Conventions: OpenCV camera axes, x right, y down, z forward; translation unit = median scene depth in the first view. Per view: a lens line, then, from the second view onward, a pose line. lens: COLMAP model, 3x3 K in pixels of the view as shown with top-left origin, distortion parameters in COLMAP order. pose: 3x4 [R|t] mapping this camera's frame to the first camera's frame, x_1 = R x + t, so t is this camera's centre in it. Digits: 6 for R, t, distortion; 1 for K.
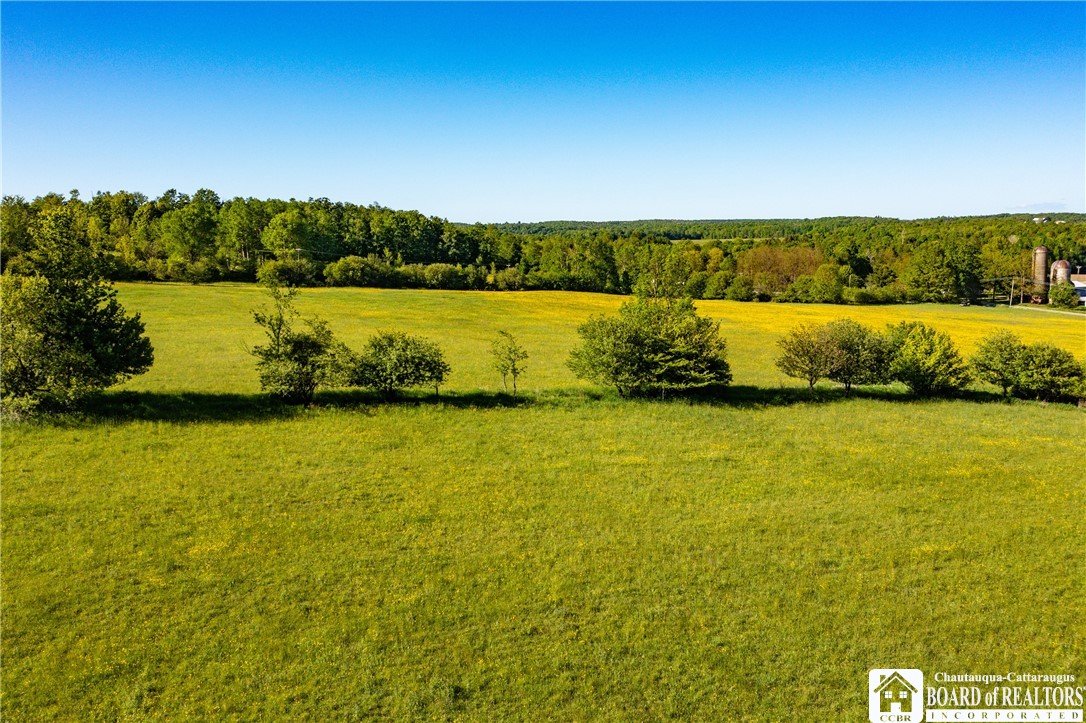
lens RADIAL K [[859.3, 0, 543.8], [0, 859.3, 363.1], [0, 0, 1]] dist [-0.009084, -0.009025]
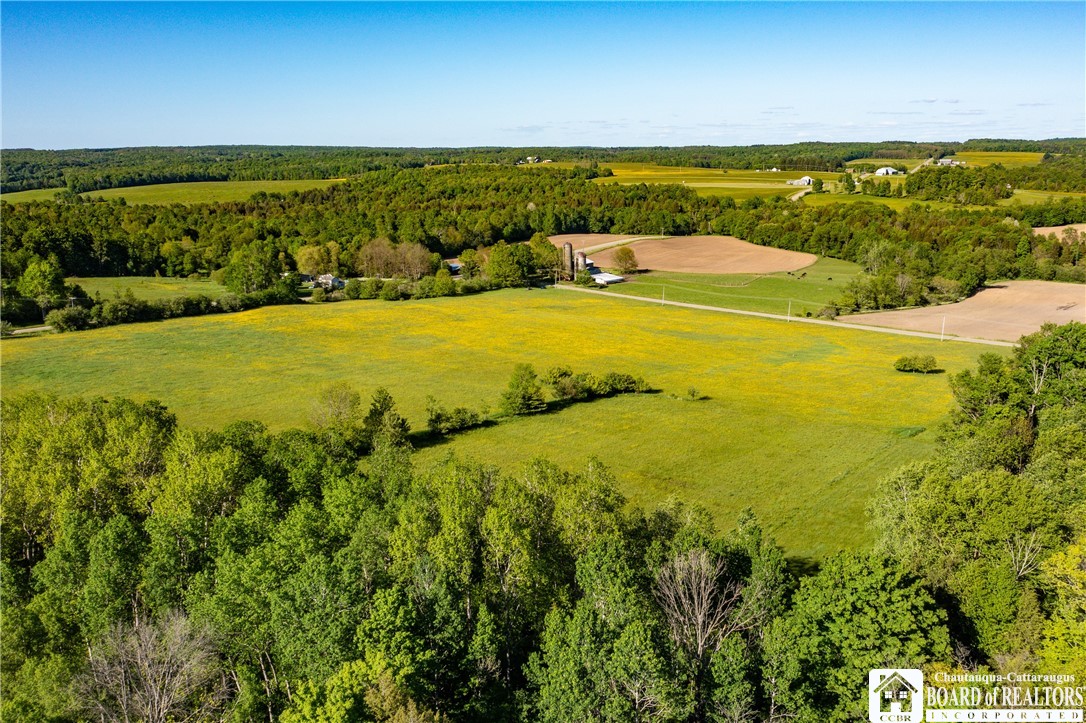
lens RADIAL K [[859.3, 0, 543.2], [0, 859.3, 359.2], [0, 0, 1]] dist [-0.009084, -0.009025]
pose [[0.861064, -0.109041, 0.496668, -0.236358], [0.074952, 0.993285, 0.088129, -0.075118], [-0.502942, -0.038659, 0.863455, -0.298051]]
